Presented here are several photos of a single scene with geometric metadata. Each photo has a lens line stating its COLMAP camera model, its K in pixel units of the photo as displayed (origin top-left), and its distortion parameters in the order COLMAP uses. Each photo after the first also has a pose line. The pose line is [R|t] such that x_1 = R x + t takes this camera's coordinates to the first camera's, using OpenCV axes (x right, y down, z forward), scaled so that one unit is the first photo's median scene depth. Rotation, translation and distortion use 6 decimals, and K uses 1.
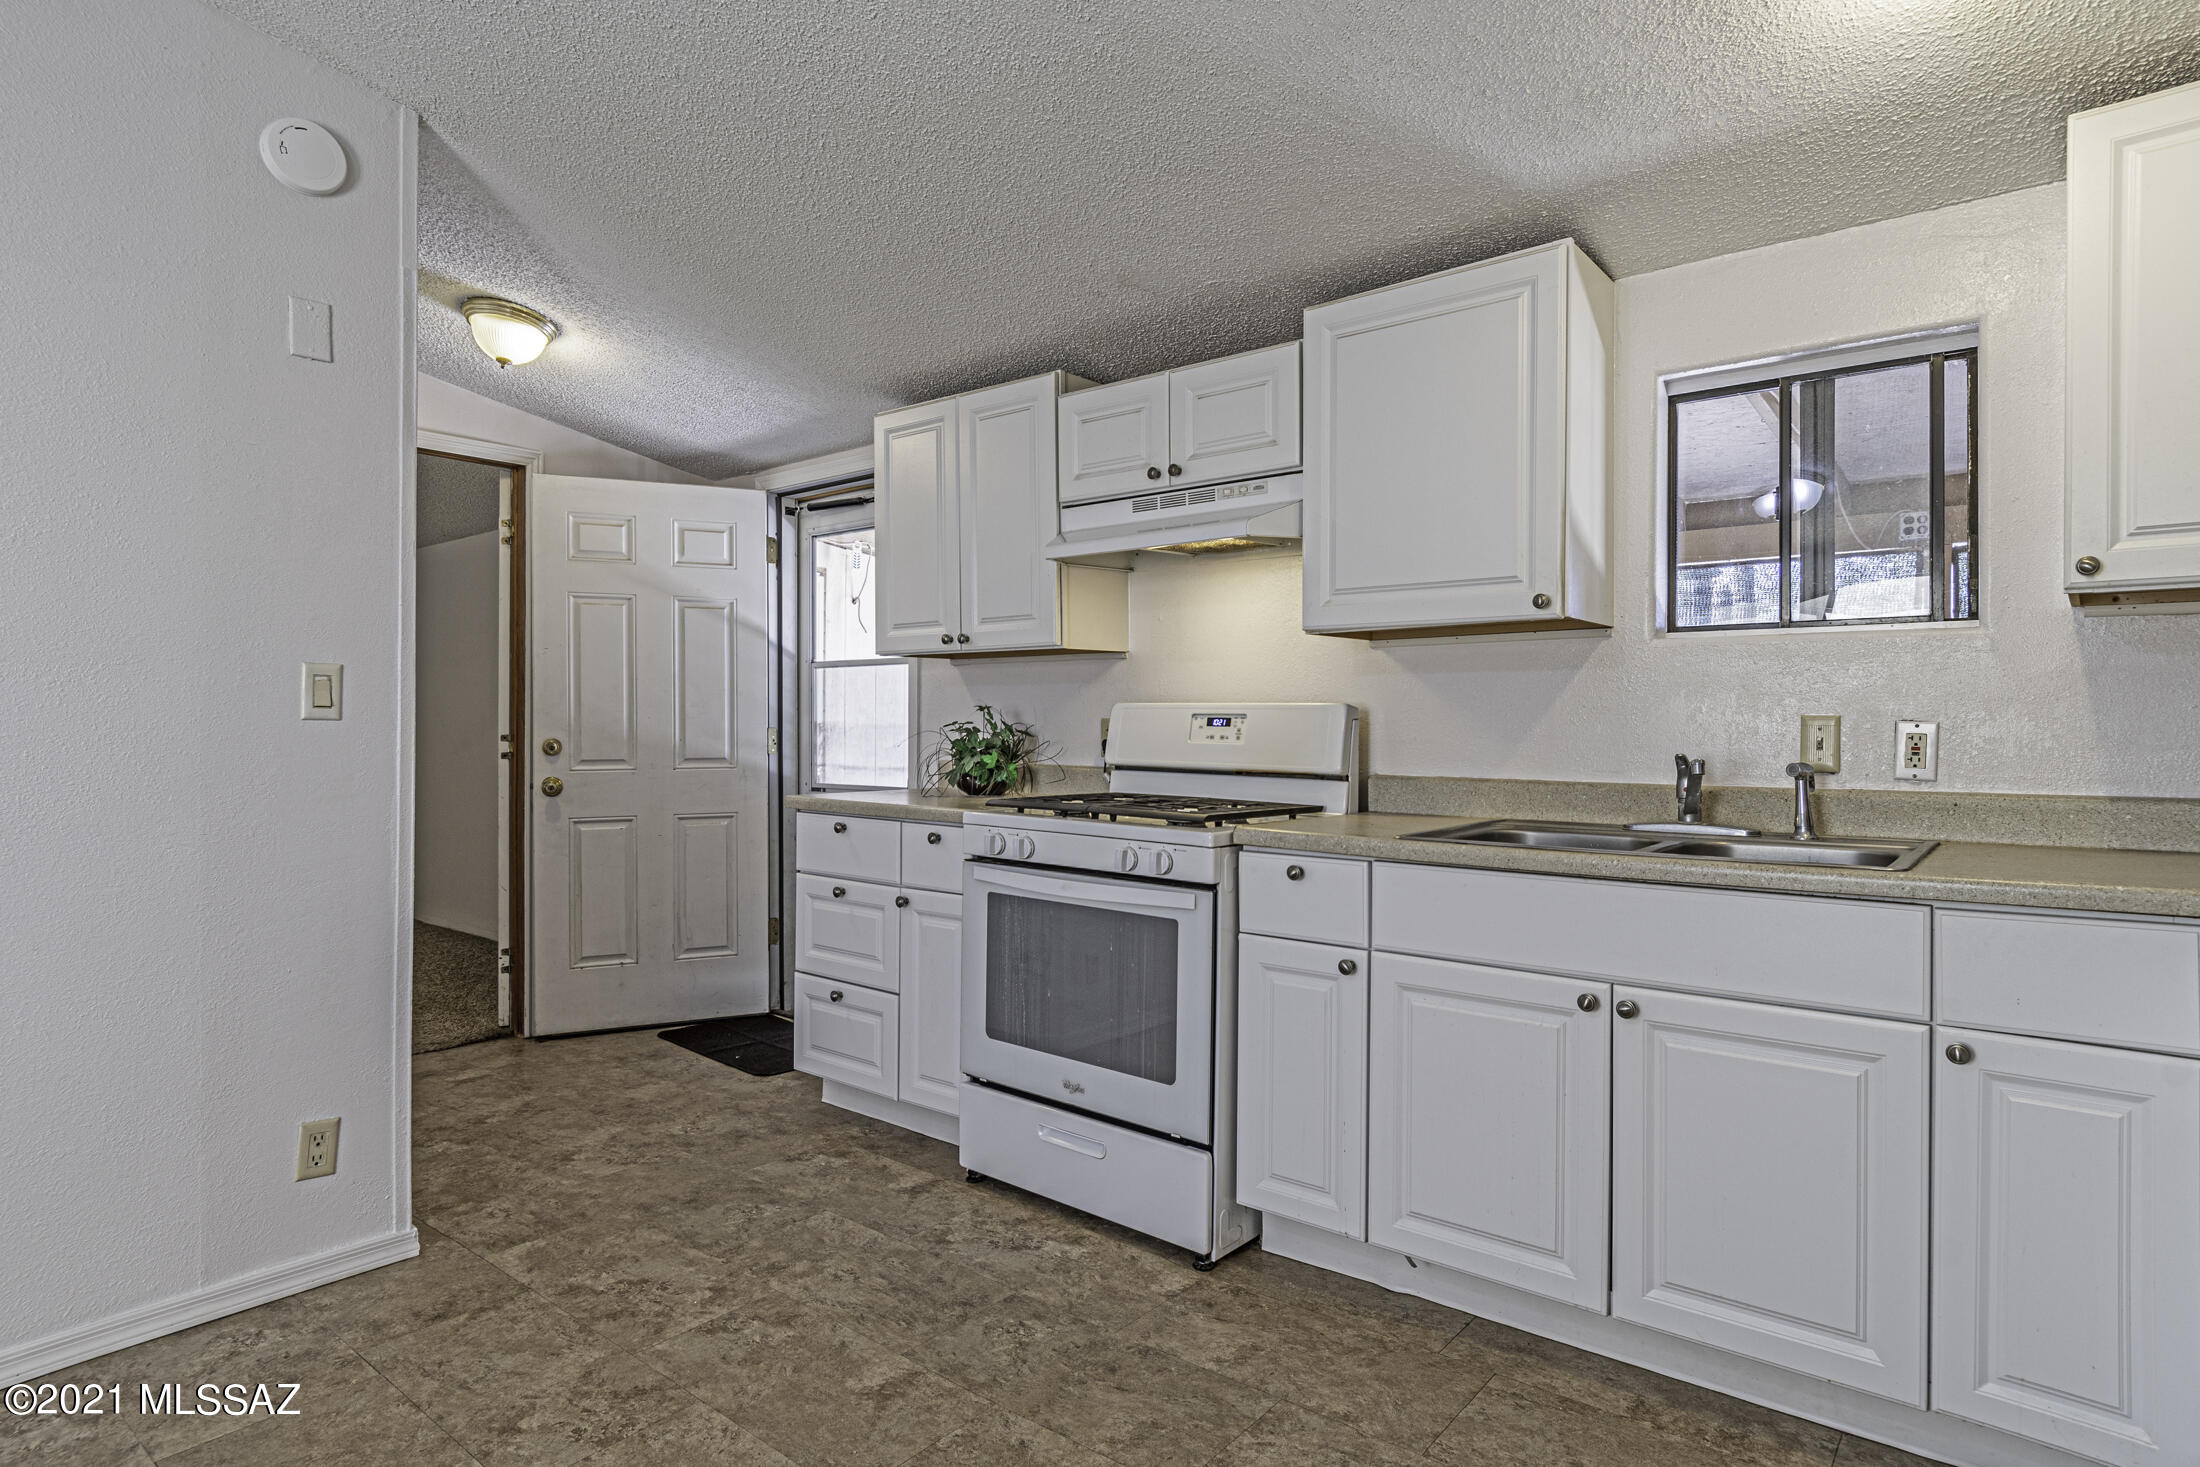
lens RADIAL K [[1177.1, 0, 1156.9], [0, 1177.1, 715.8], [0, 0, 1]] dist [0.005625, -0.009889]
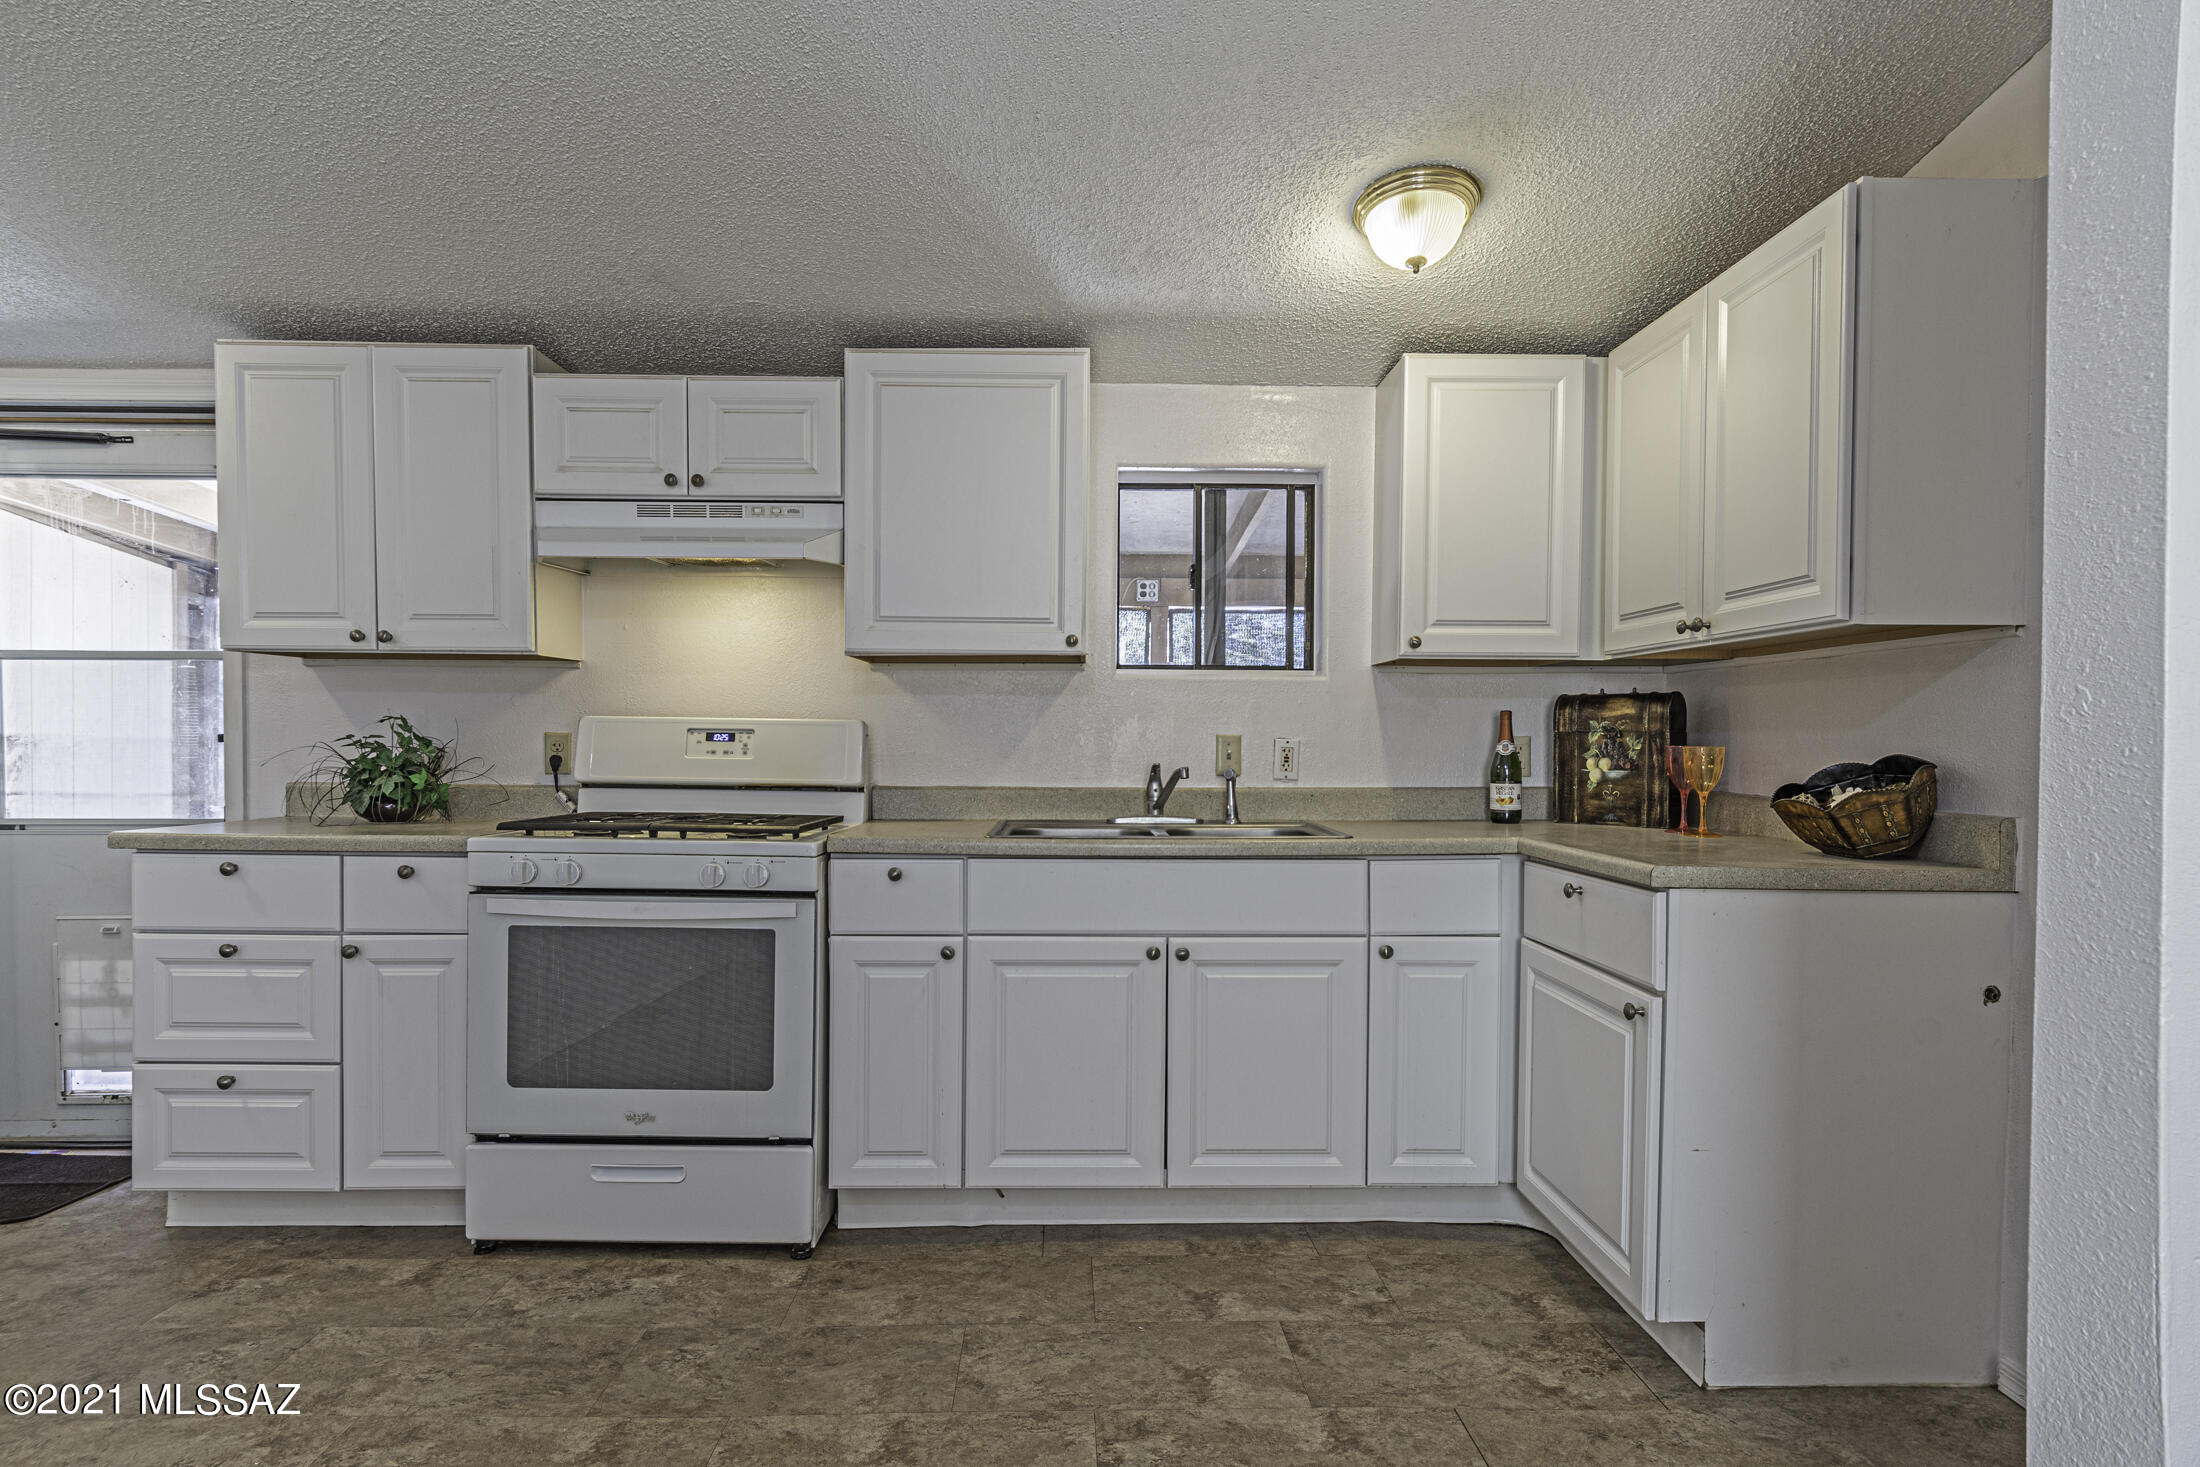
lens RADIAL K [[1179.1, 0, 1099.1], [0, 1179.1, 754.5], [0, 0, 1]] dist [0.001539, -0.000091]
pose [[0.770418, -0.004048, 0.637527, -0.398405], [-0.007695, 0.999848, 0.015648, 0.002254], [-0.637493, -0.016962, 0.770269, 0.027410]]
